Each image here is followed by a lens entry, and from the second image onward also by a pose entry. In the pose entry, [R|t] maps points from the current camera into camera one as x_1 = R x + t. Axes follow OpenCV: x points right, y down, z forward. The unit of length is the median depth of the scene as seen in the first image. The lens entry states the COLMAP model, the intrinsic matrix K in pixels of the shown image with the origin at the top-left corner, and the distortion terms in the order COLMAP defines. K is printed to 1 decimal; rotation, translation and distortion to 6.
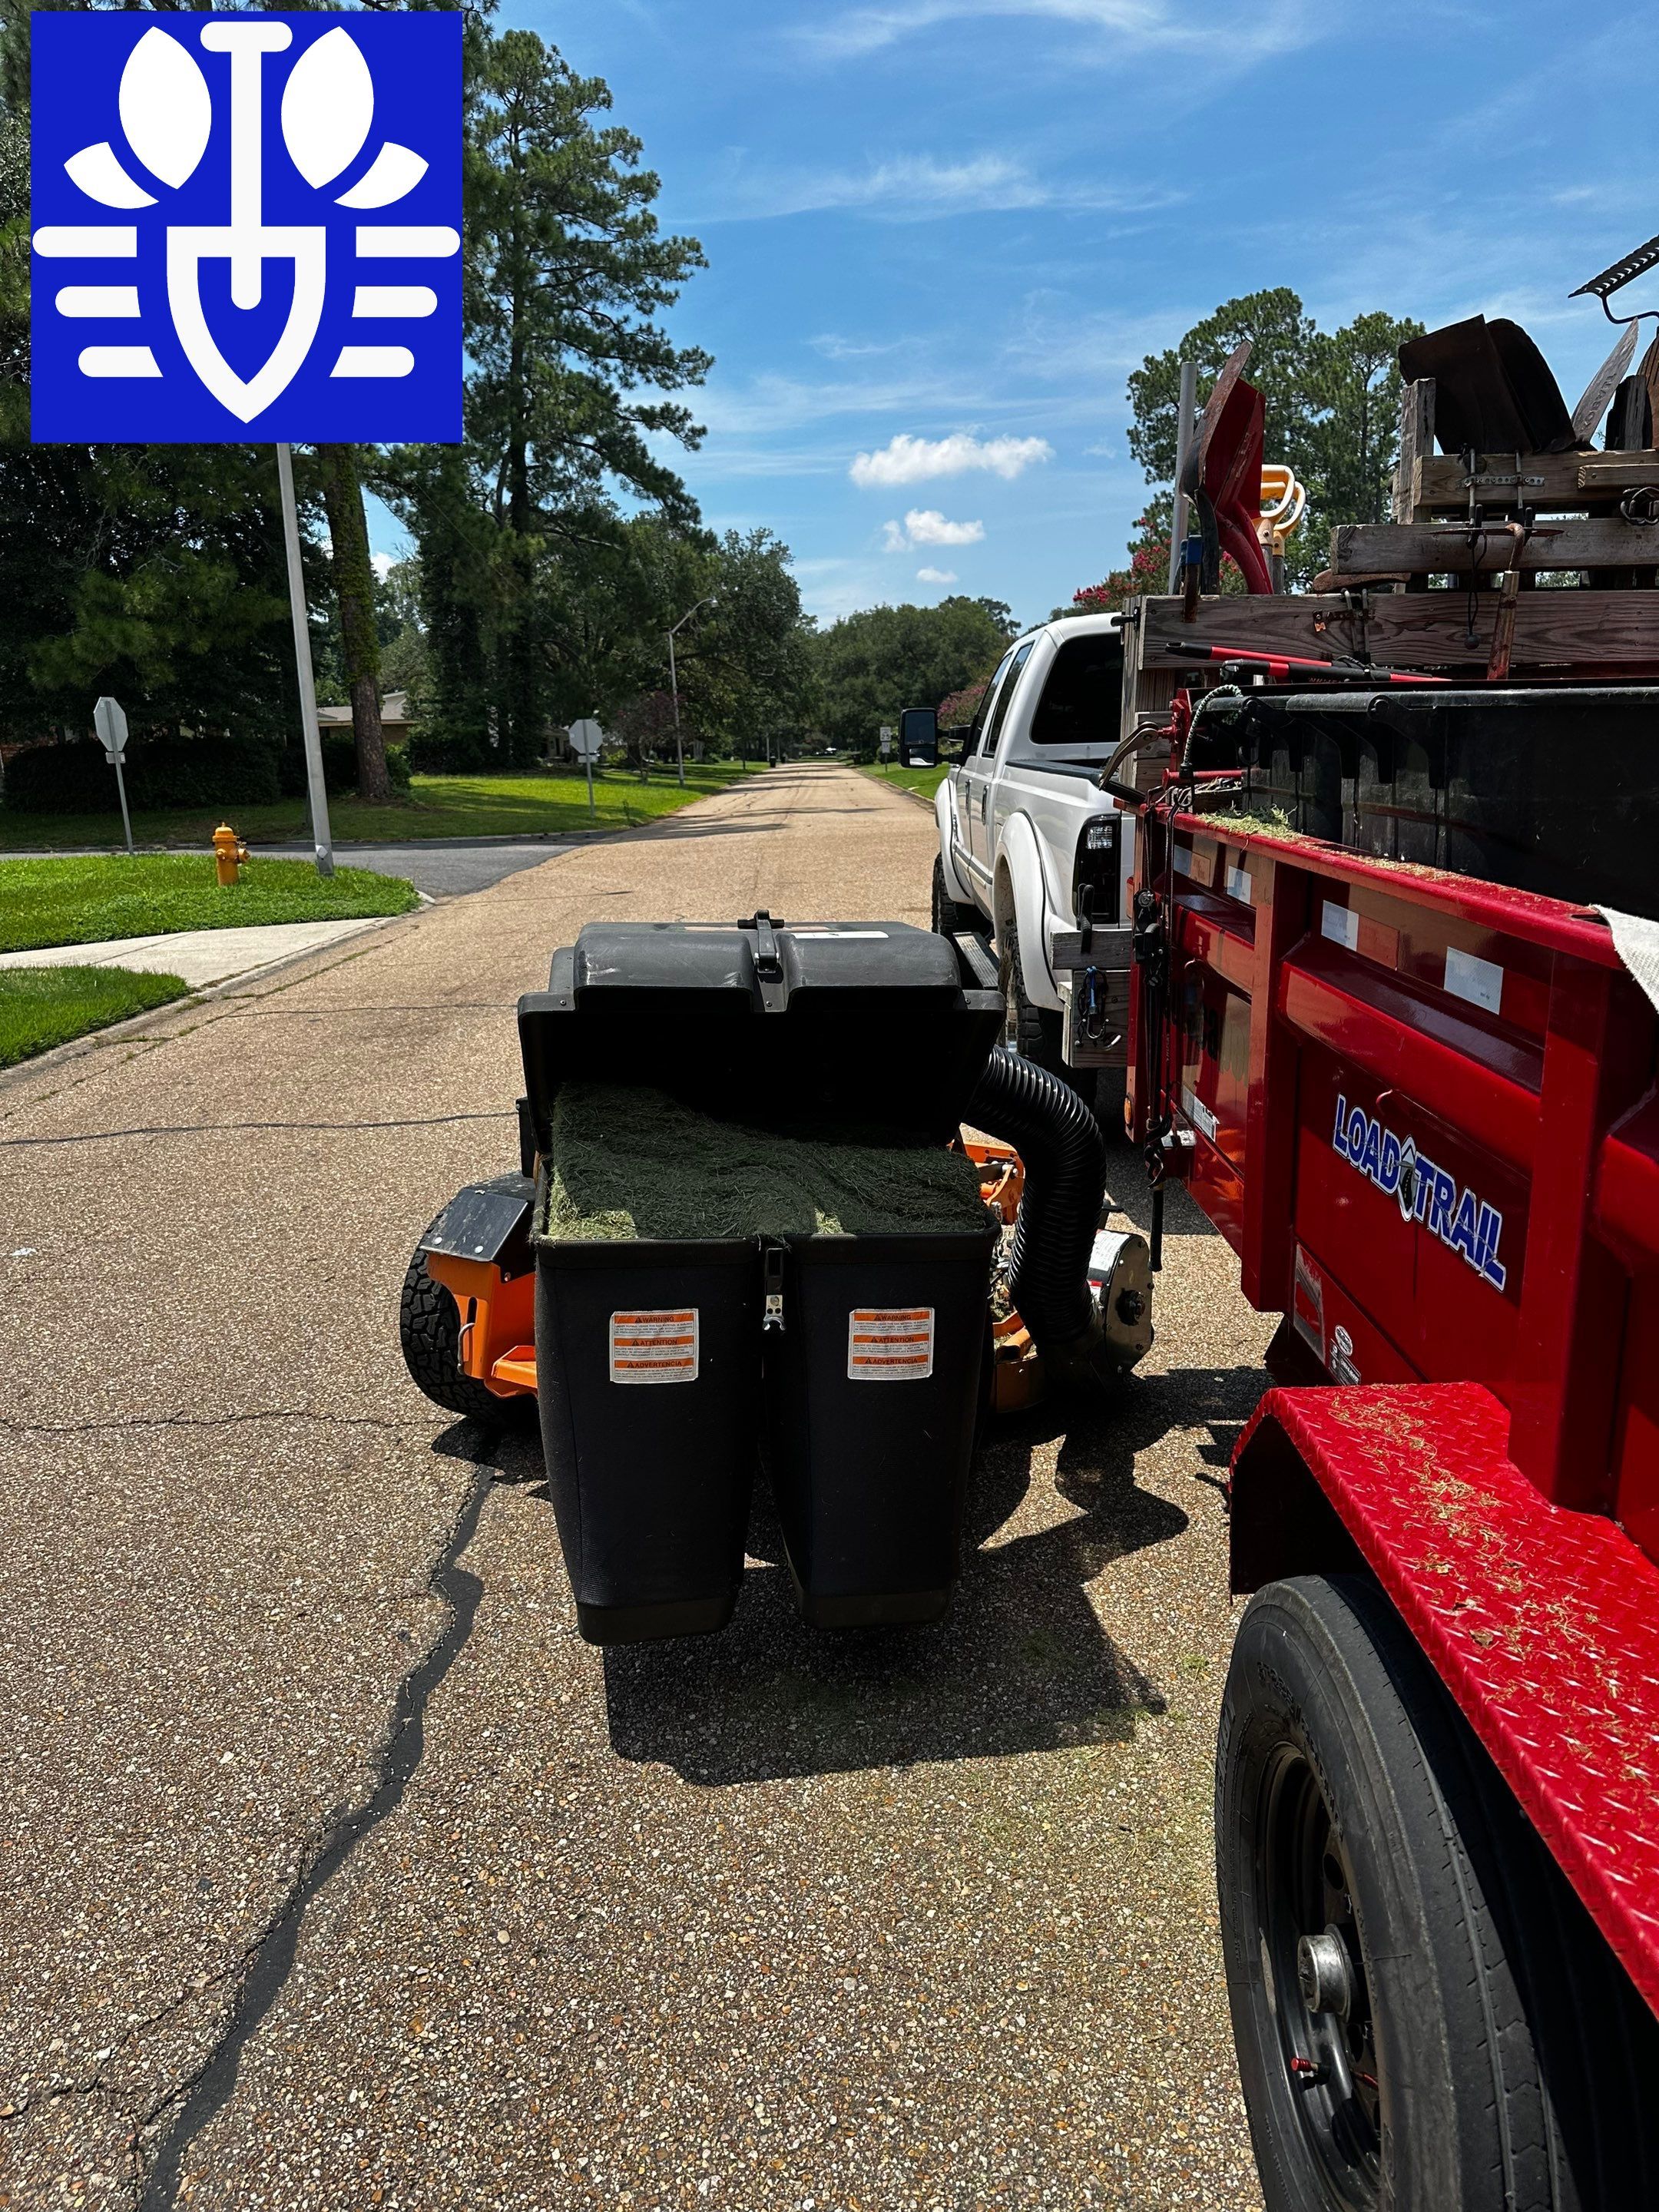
lens RADIAL K [[1696.6, 0, 829.5], [0, 1696.6, 1106.0], [0, 0, 1]] dist [0.104923, -0.002188]
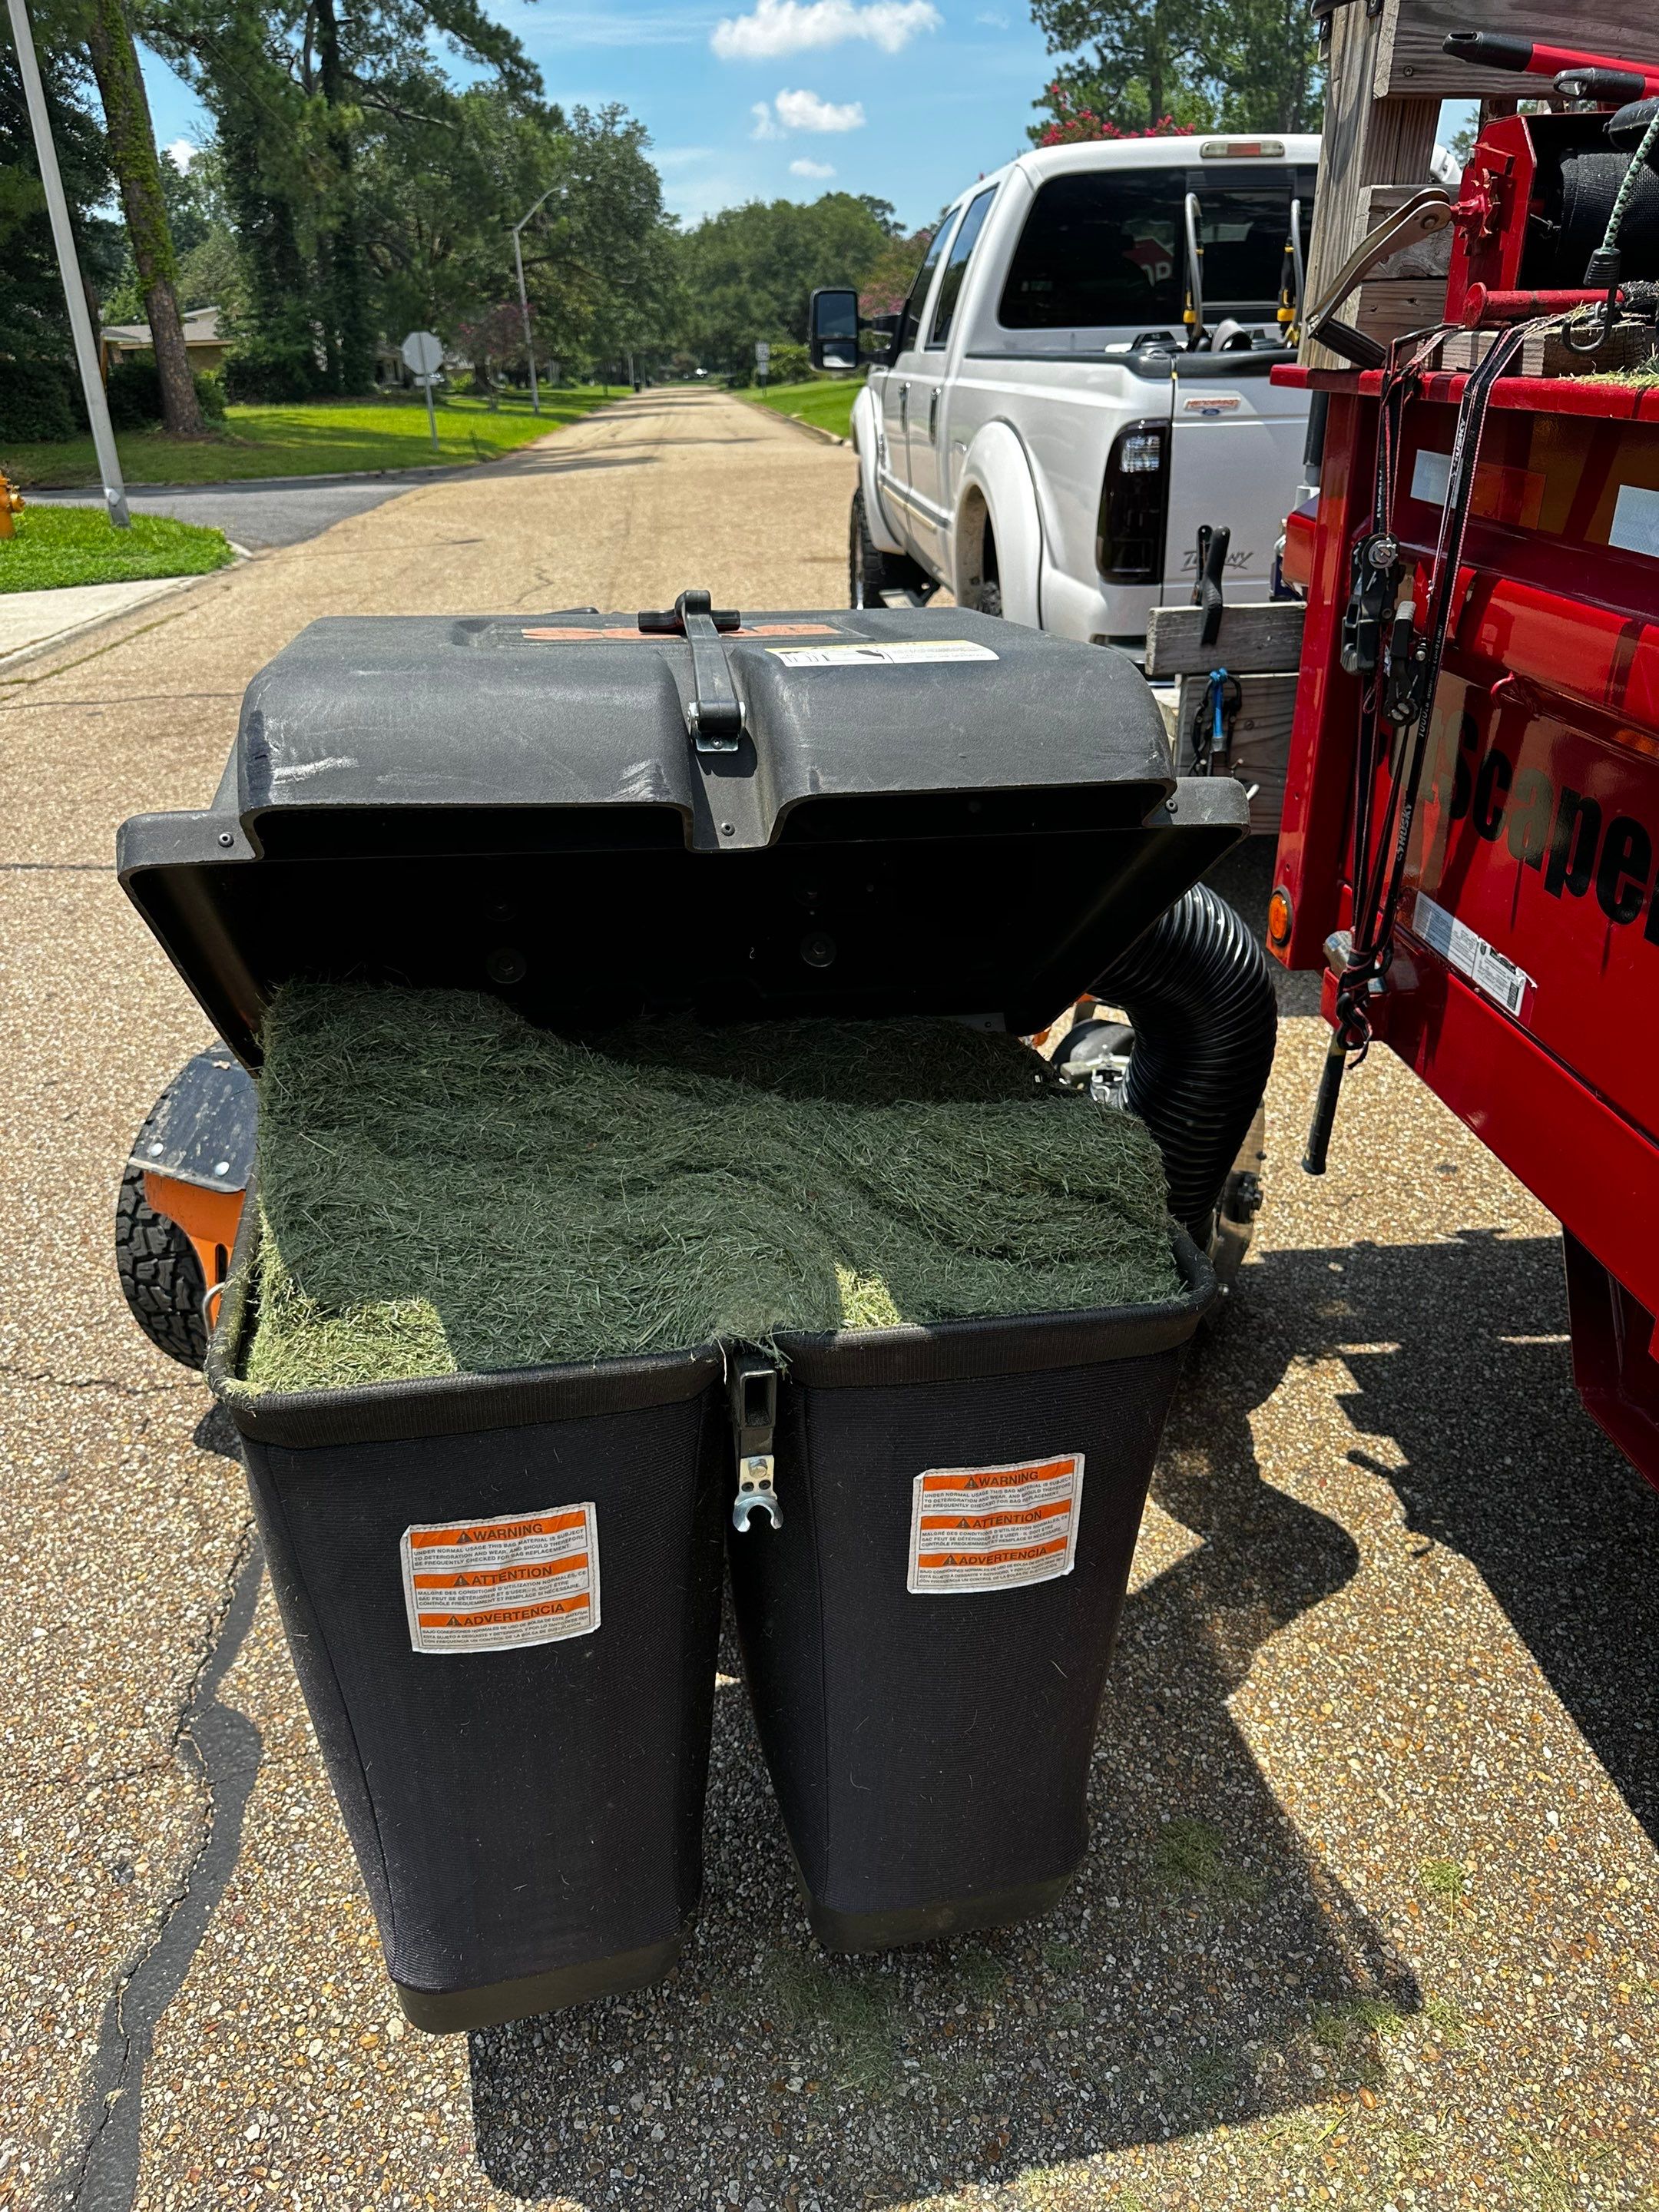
lens RADIAL K [[1711.1, 0, 826.2], [0, 1711.1, 1152.1], [0, 0, 1]] dist [-0.000511, -0.004716]
pose [[0.997640, -0.031714, 0.060903, -0.008188], [0.017647, 0.975579, 0.218938, -0.015307], [-0.066359, -0.217346, 0.973836, 0.116614]]
